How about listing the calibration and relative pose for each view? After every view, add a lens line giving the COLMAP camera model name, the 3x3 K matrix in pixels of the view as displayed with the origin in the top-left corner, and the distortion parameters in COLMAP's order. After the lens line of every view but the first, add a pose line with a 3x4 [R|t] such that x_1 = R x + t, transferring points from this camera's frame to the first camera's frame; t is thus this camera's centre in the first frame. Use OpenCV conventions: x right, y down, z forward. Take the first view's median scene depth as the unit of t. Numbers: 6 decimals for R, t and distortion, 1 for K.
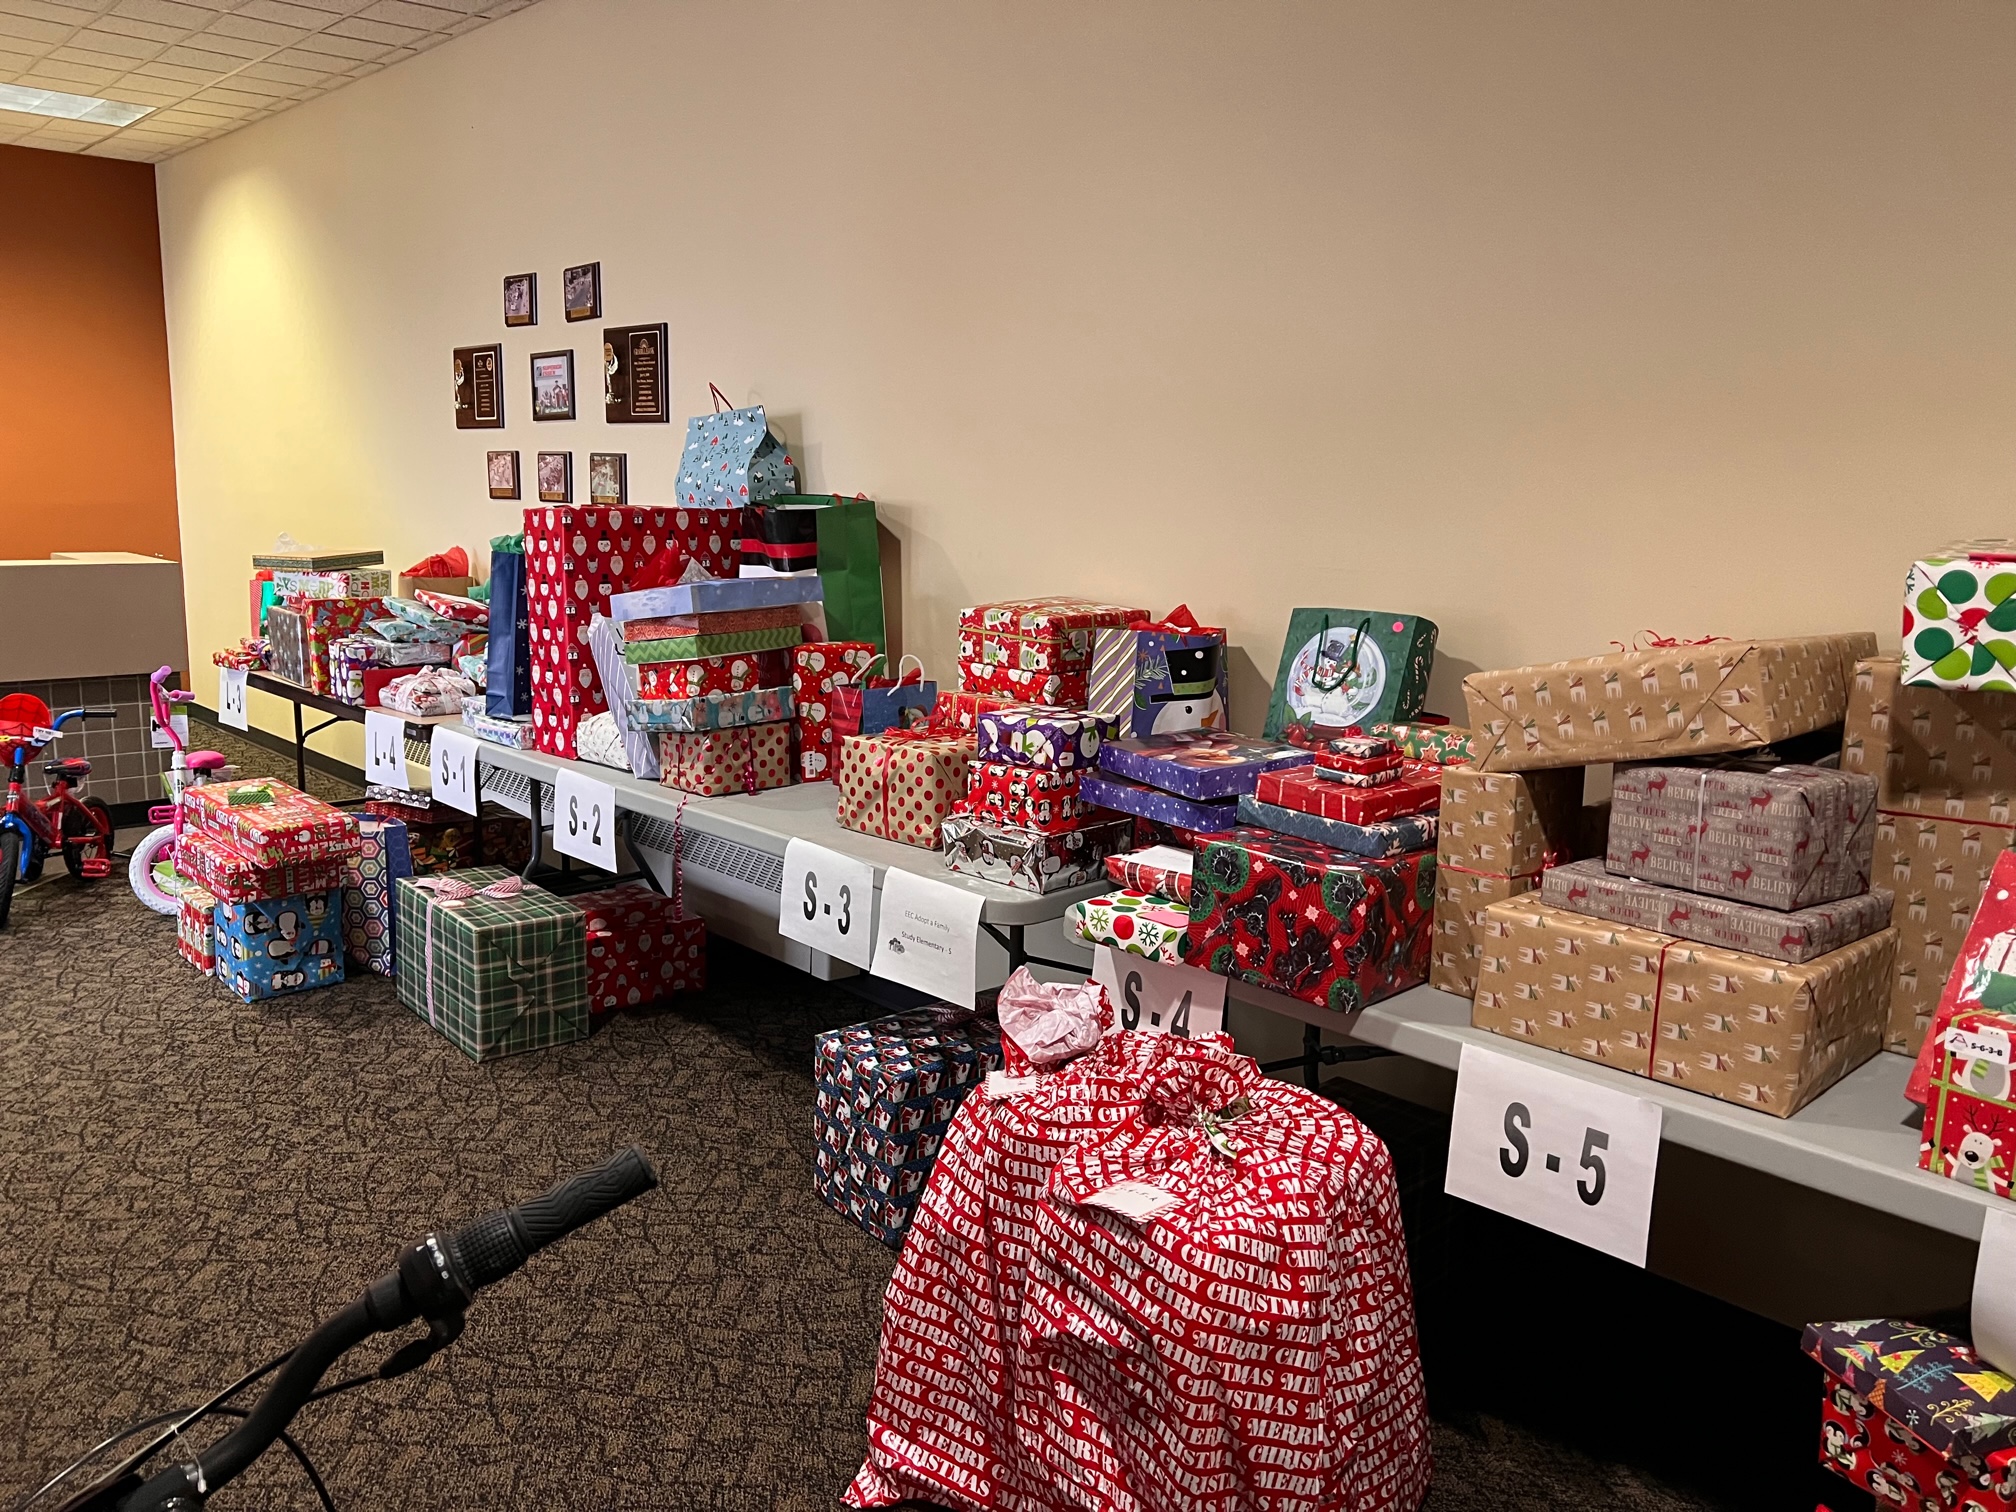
lens RADIAL K [[1517.5, 0, 1006.9], [0, 1517.5, 739.2], [0, 0, 1]] dist [0.076939, -0.085374]
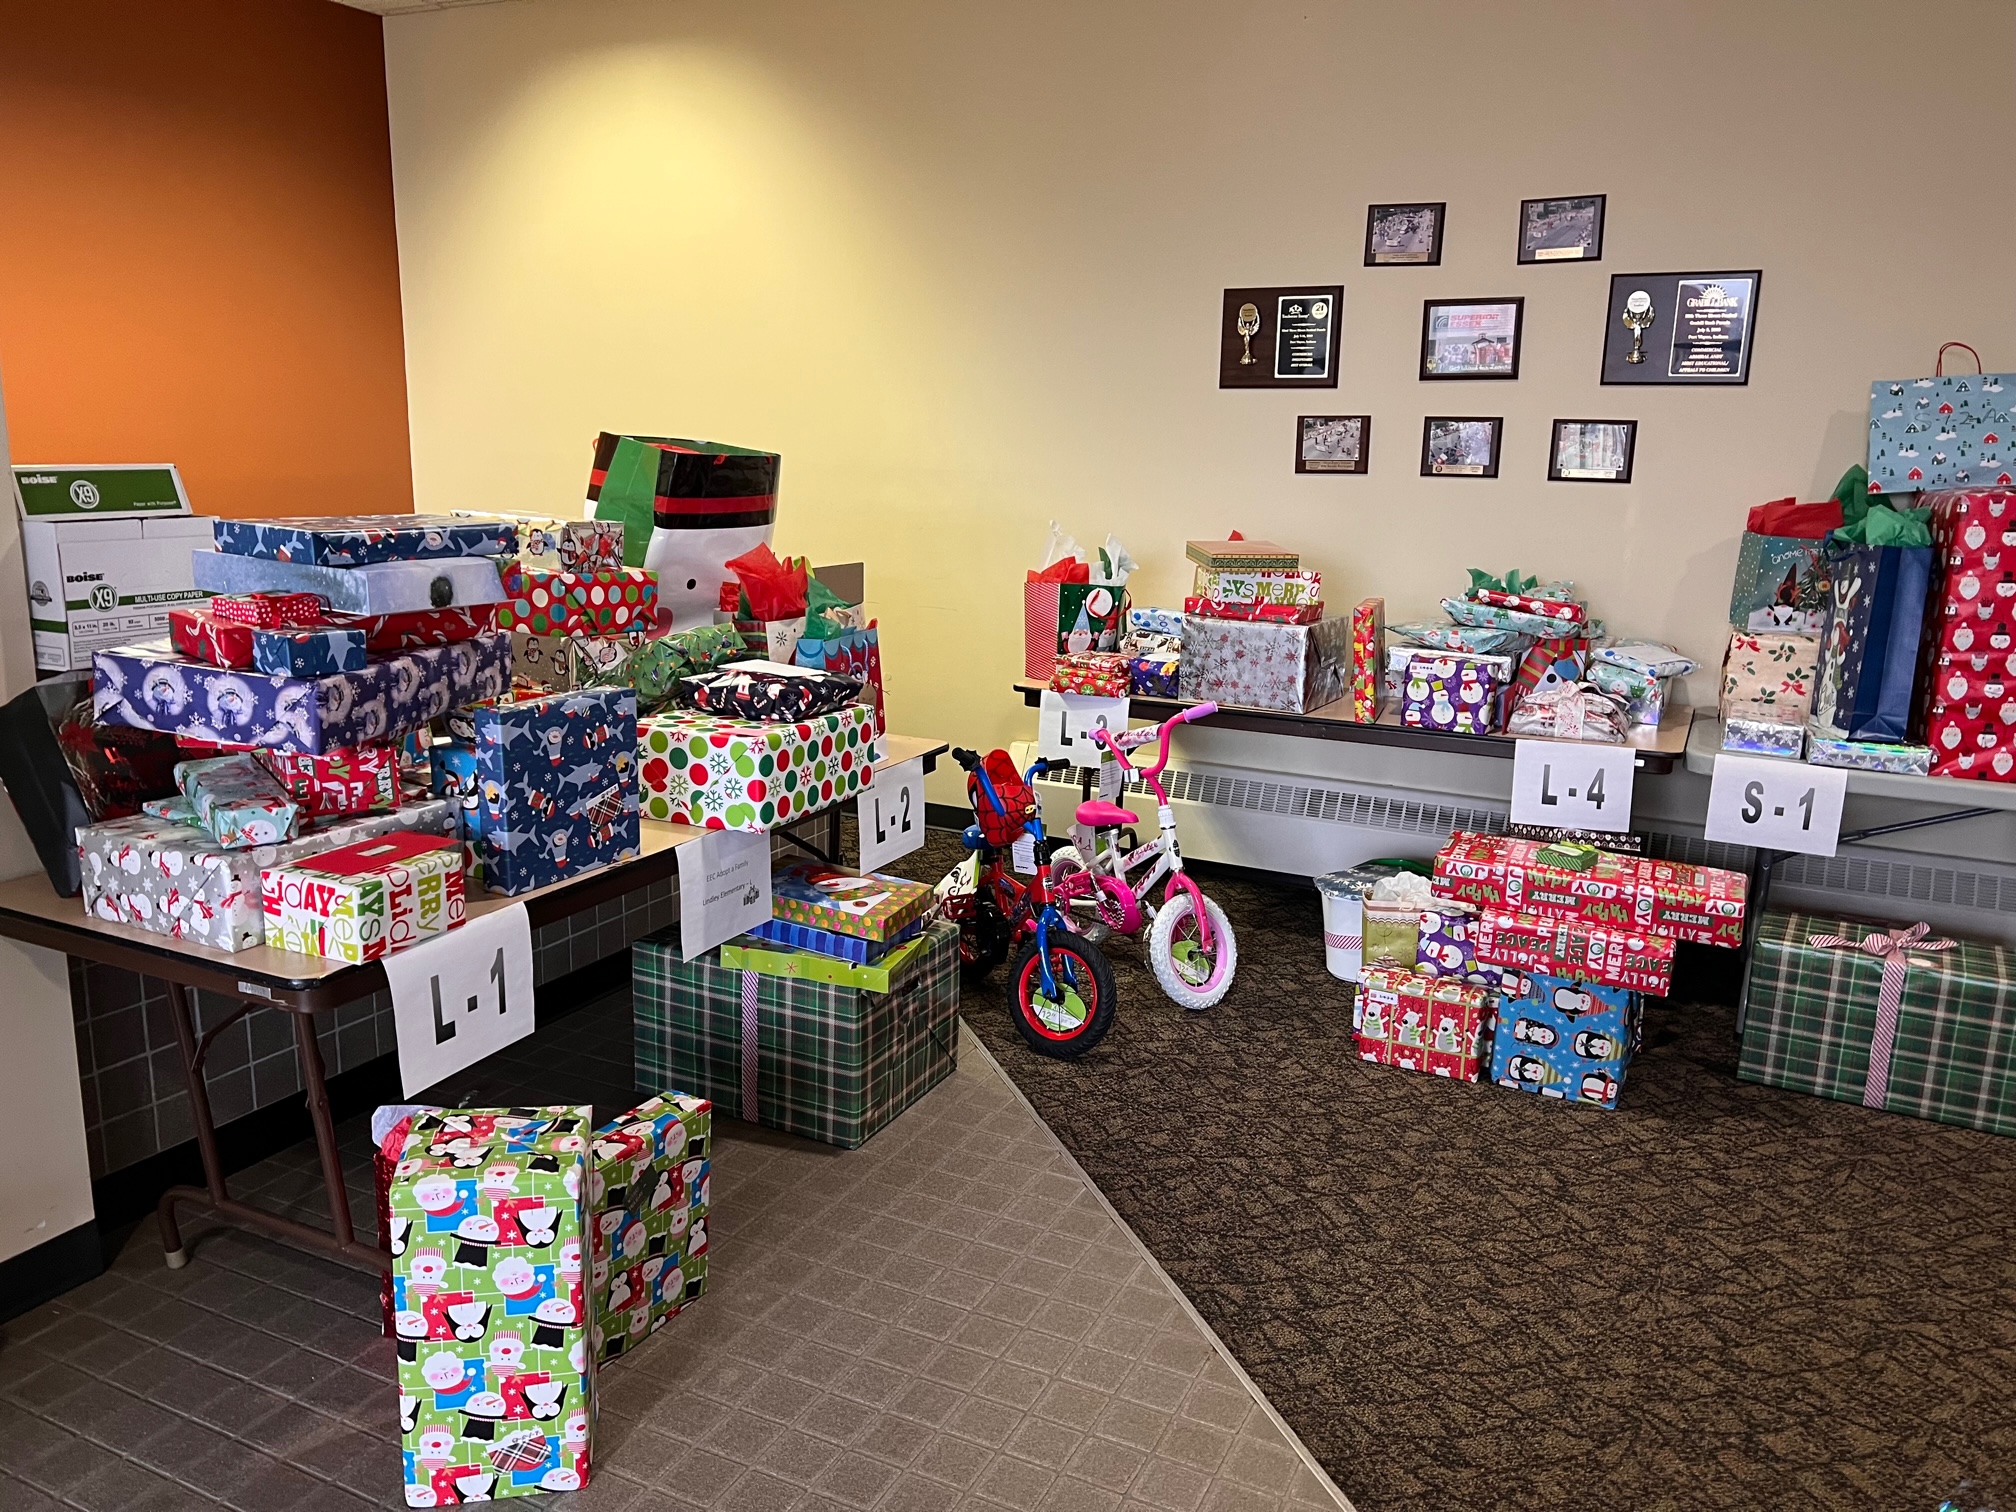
lens RADIAL K [[1508.4, 0, 1019.9], [0, 1508.4, 746.0], [0, 0, 1]] dist [0.063554, -0.072588]
pose [[0.936022, -0.076132, 0.343609, -1.561184], [0.058661, 0.996414, 0.060974, -0.132191], [-0.347019, -0.036916, 0.937131, 0.528994]]
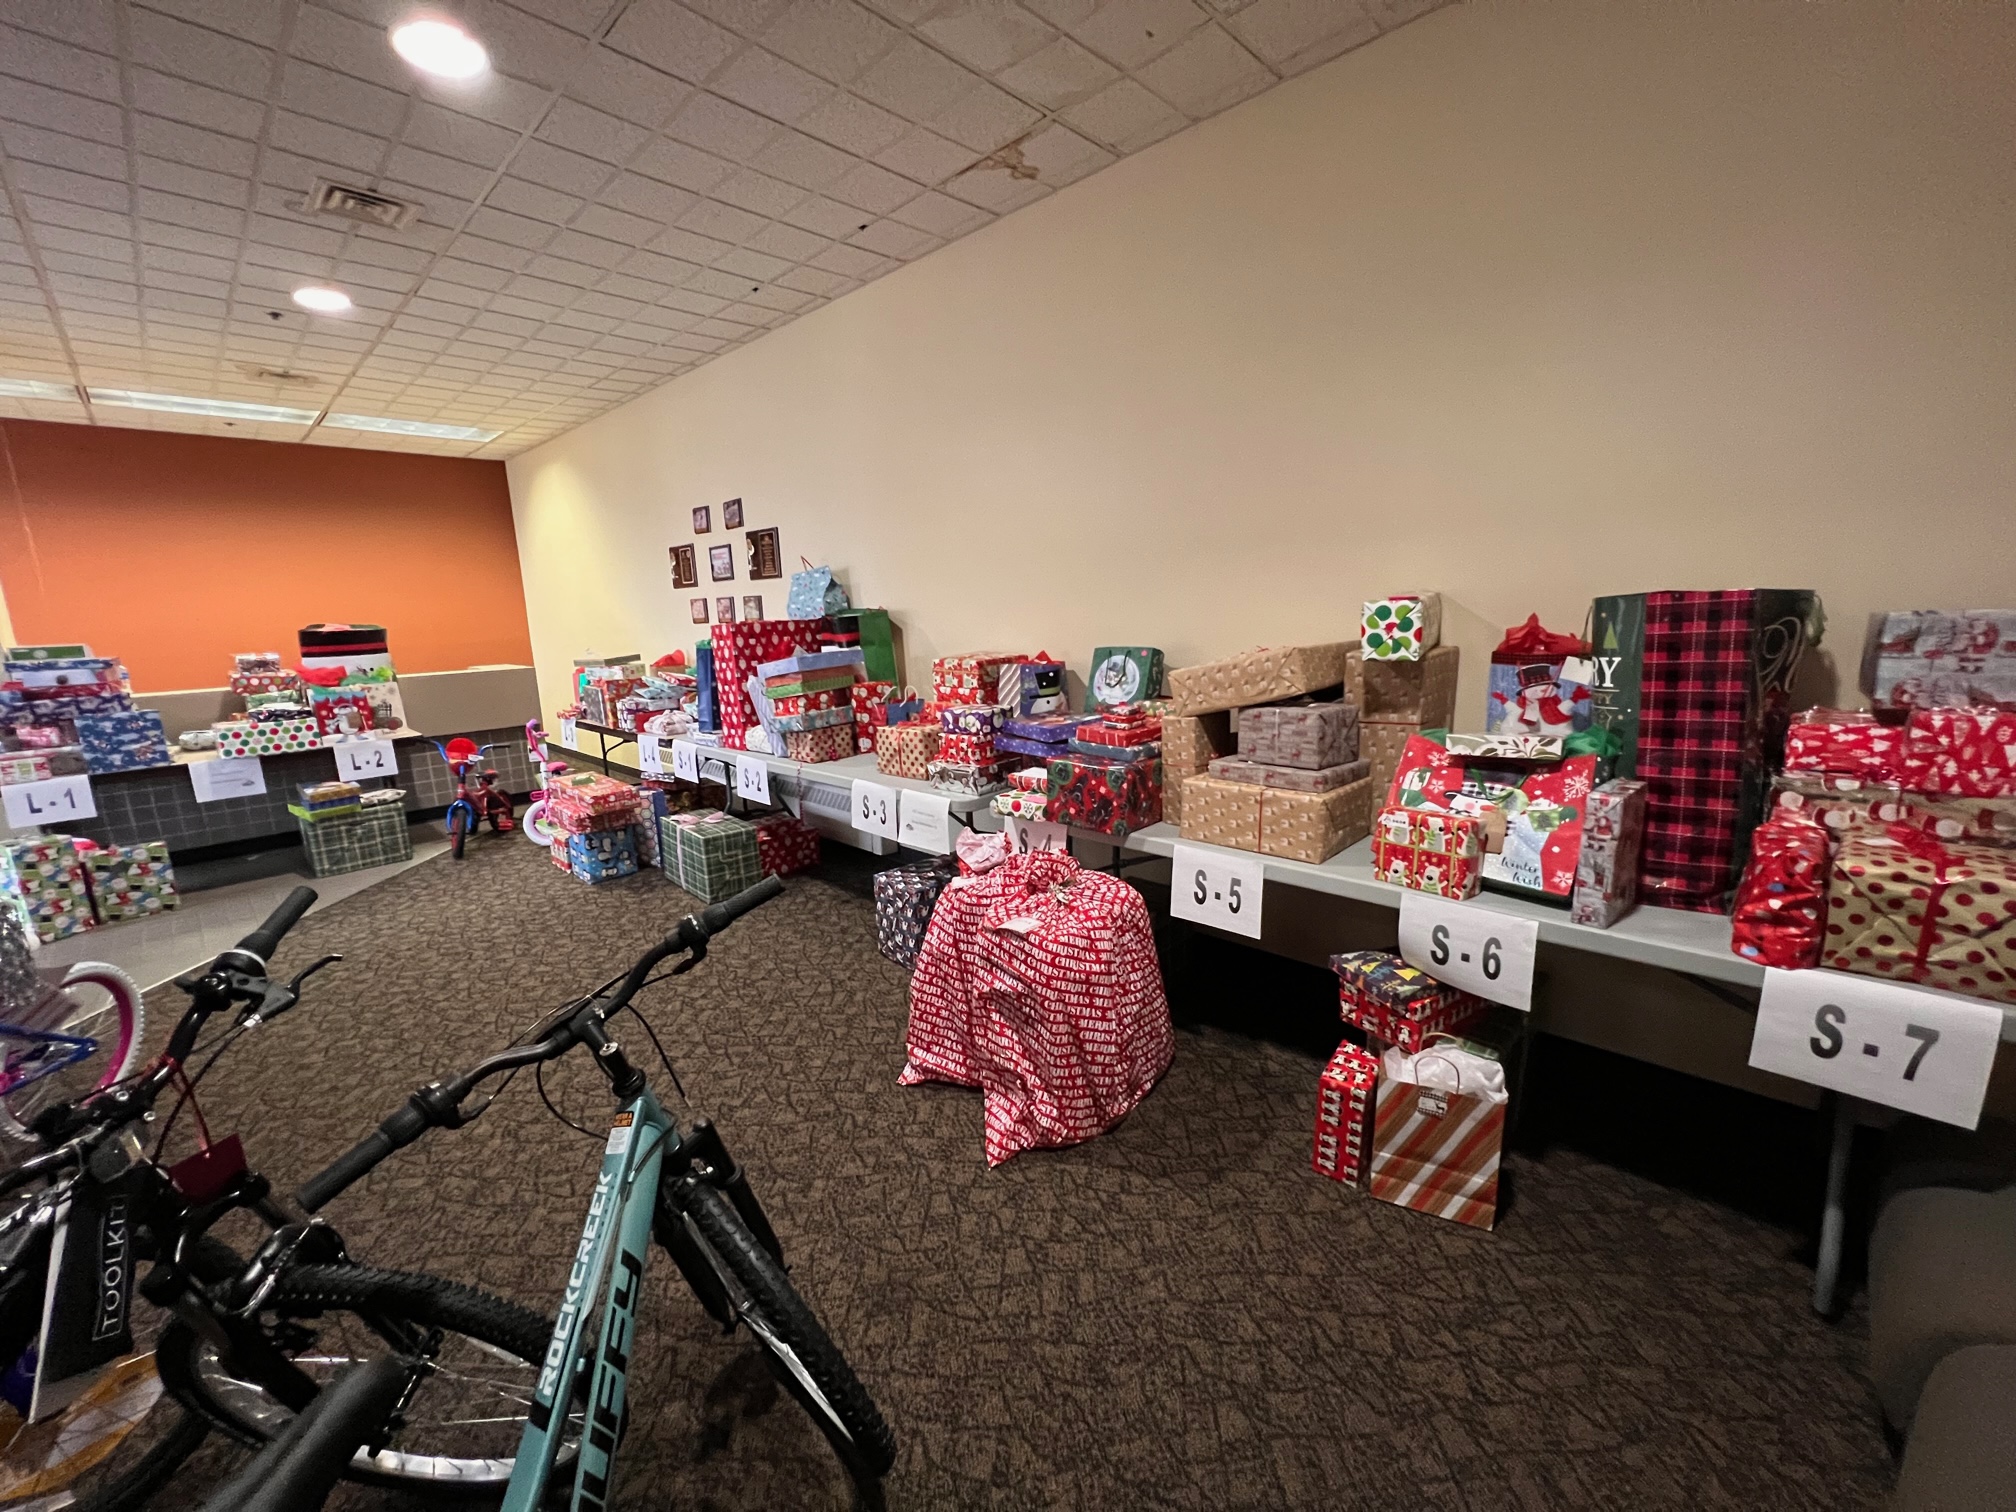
lens RADIAL K [[811.6, 0, 998.1], [0, 811.6, 758.0], [0, 0, 1]] dist [0.010317, -0.000552]
pose [[0.997601, -0.065726, 0.021723, 0.028044], [0.065211, 0.997592, 0.023632, 0.027189], [-0.023224, -0.022159, 0.999485, -0.083044]]
